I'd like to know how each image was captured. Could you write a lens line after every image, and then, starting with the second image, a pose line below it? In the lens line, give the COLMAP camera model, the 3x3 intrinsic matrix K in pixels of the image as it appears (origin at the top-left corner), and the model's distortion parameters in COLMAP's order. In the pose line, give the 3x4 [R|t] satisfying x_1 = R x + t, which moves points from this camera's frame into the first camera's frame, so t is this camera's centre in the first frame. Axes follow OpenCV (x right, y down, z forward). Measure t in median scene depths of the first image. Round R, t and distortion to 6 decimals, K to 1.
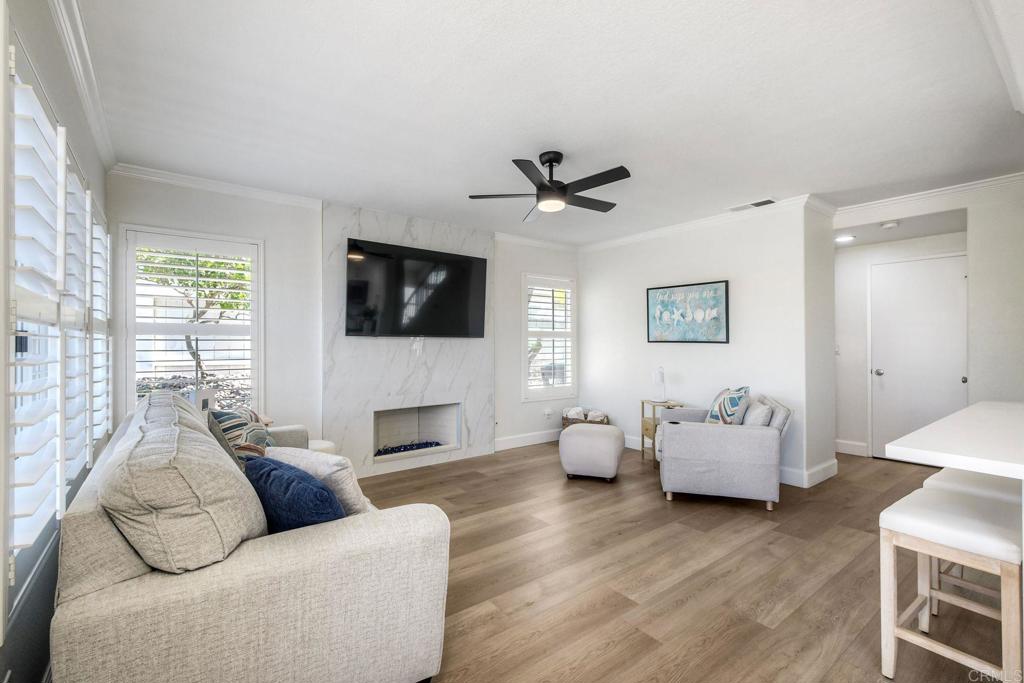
lens RADIAL K [[454.9, 0, 511.6], [0, 454.9, 341.1], [0, 0, 1]] dist [-0.002176, -0.001062]
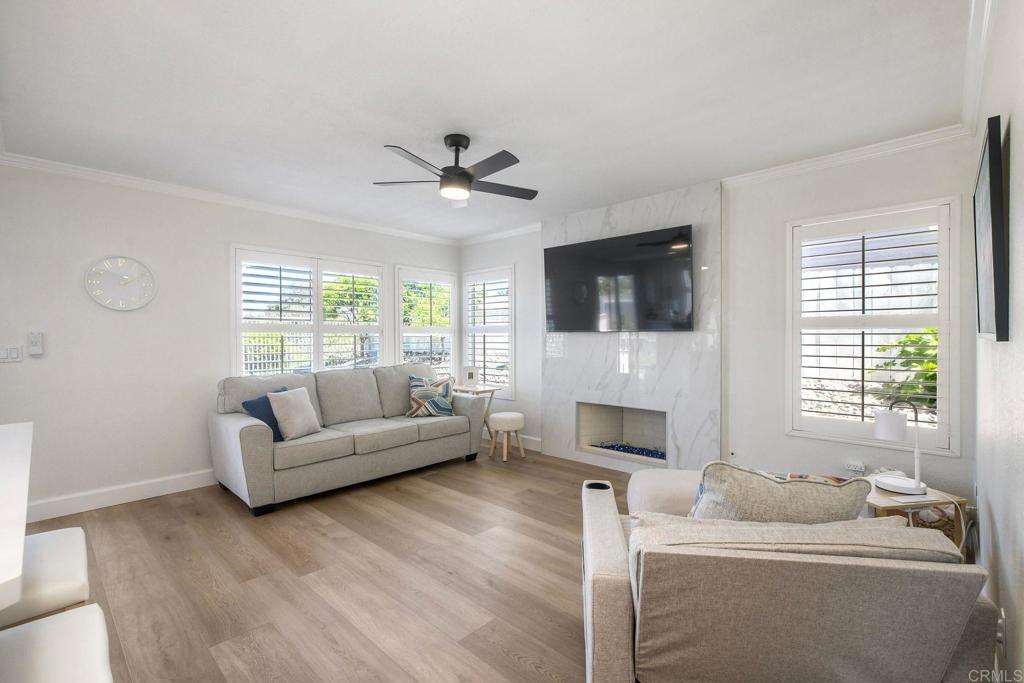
lens RADIAL K [[454.9, 0, 511.6], [0, 454.9, 341.1], [0, 0, 1]] dist [-0.002176, -0.001062]
pose [[0.161764, 0.010686, -0.986772, 0.983188], [0.003977, 0.999926, 0.011480, -0.002155], [0.986821, -0.005782, 0.161710, 0.907723]]
